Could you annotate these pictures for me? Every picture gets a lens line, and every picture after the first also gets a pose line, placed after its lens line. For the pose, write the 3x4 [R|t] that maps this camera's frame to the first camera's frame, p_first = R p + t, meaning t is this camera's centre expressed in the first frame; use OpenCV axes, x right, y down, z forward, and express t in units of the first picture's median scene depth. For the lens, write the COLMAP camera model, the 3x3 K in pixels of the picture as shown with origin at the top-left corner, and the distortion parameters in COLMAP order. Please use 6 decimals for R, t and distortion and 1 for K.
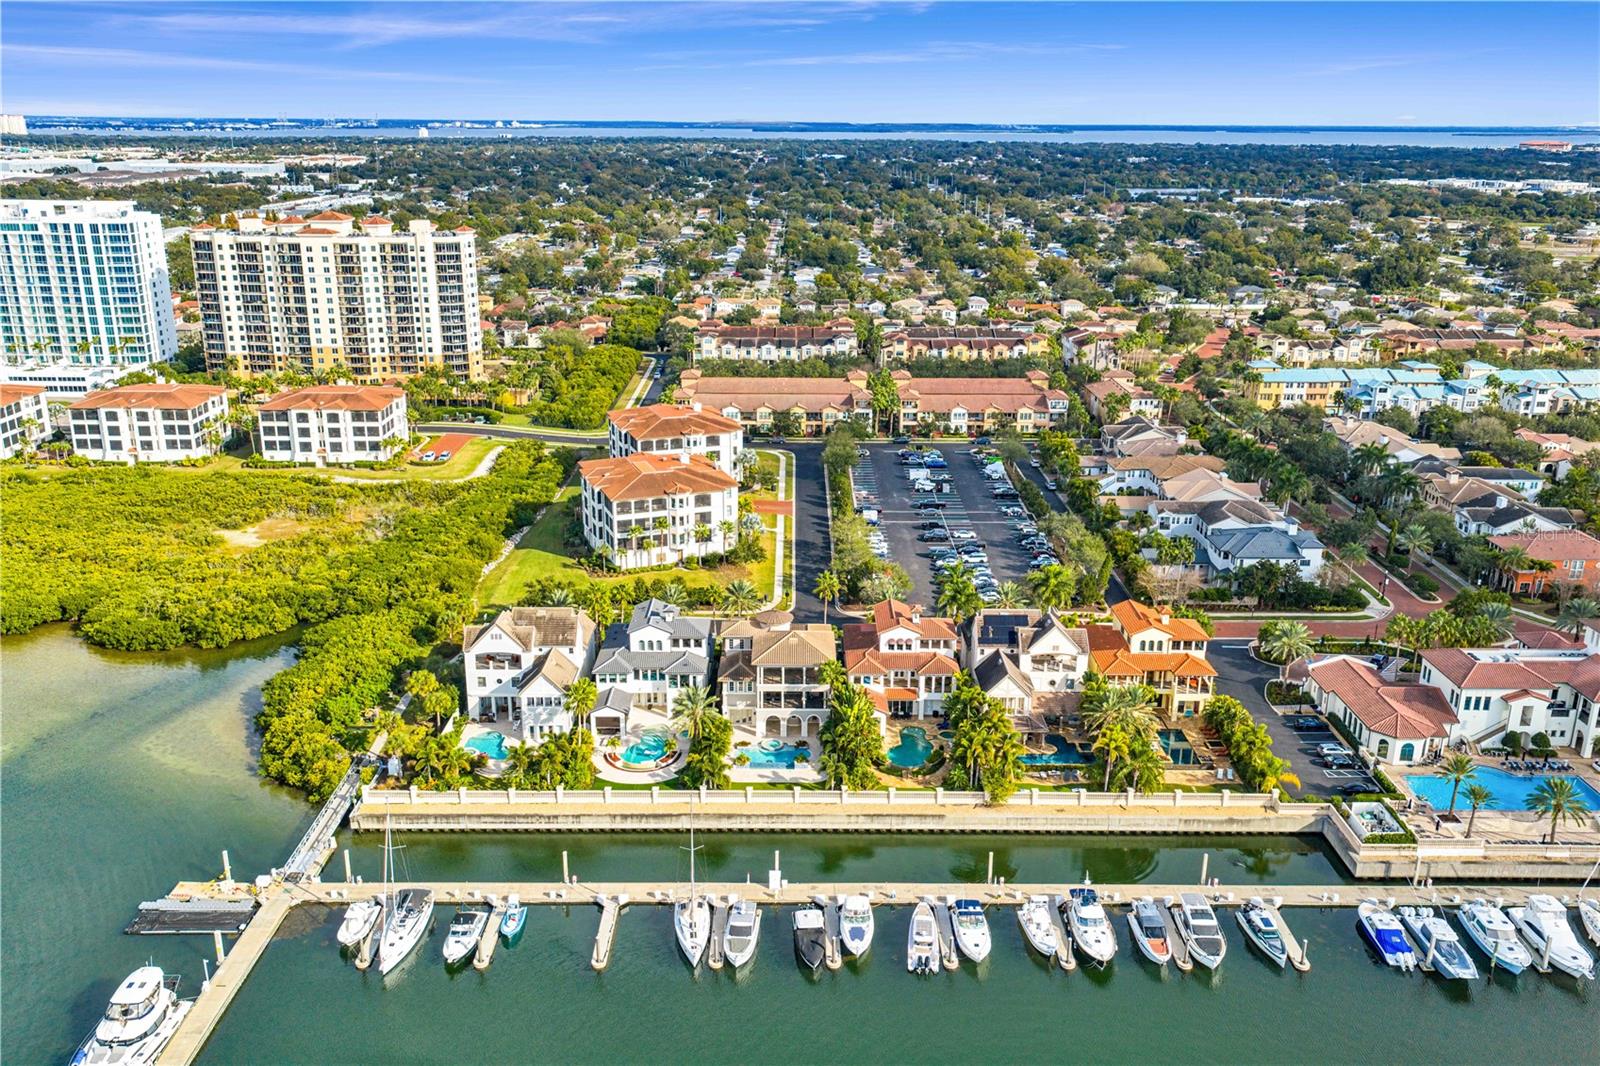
lens RADIAL K [[1318.0, 0, 800.0], [0, 1318.0, 533.0], [0, 0, 1]] dist [0.040396, -0.073123]
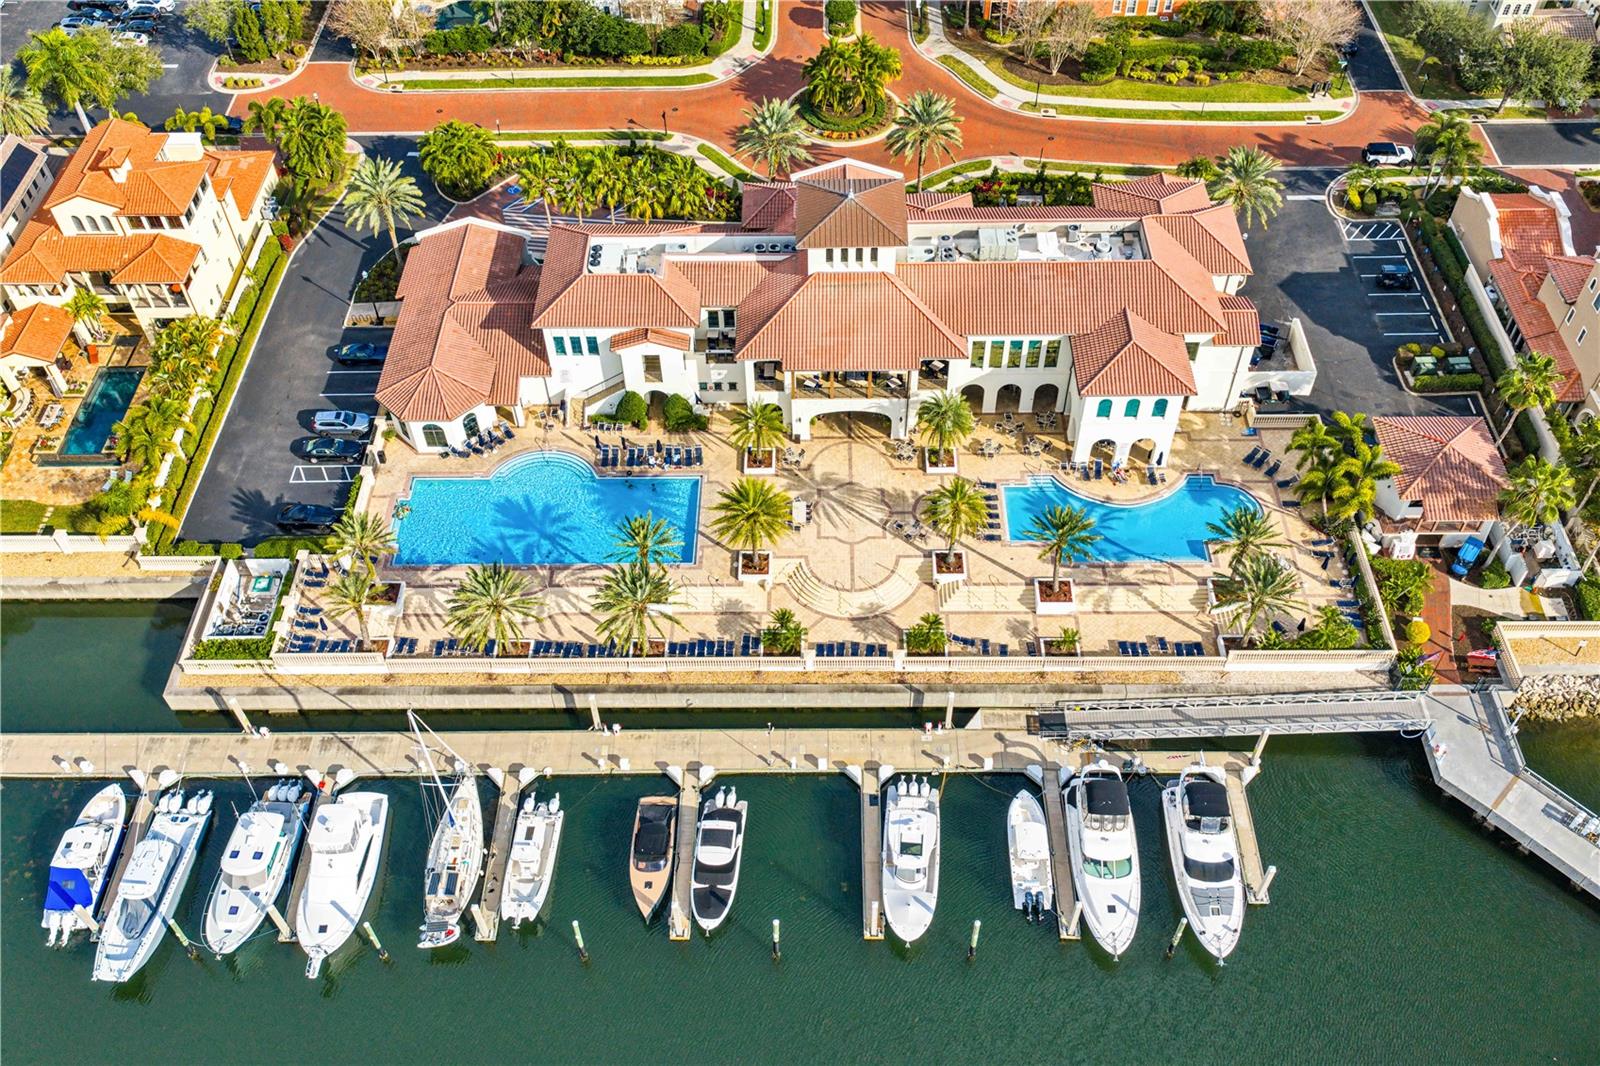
lens RADIAL K [[1318.0, 0, 800.0], [0, 1318.0, 533.0], [0, 0, 1]] dist [0.040396, -0.073123]
pose [[0.999635, 0.003586, -0.026780, 0.417489], [0.011575, 0.838748, 0.544396, -0.081657], [0.024414, -0.544507, 0.838401, 0.305544]]
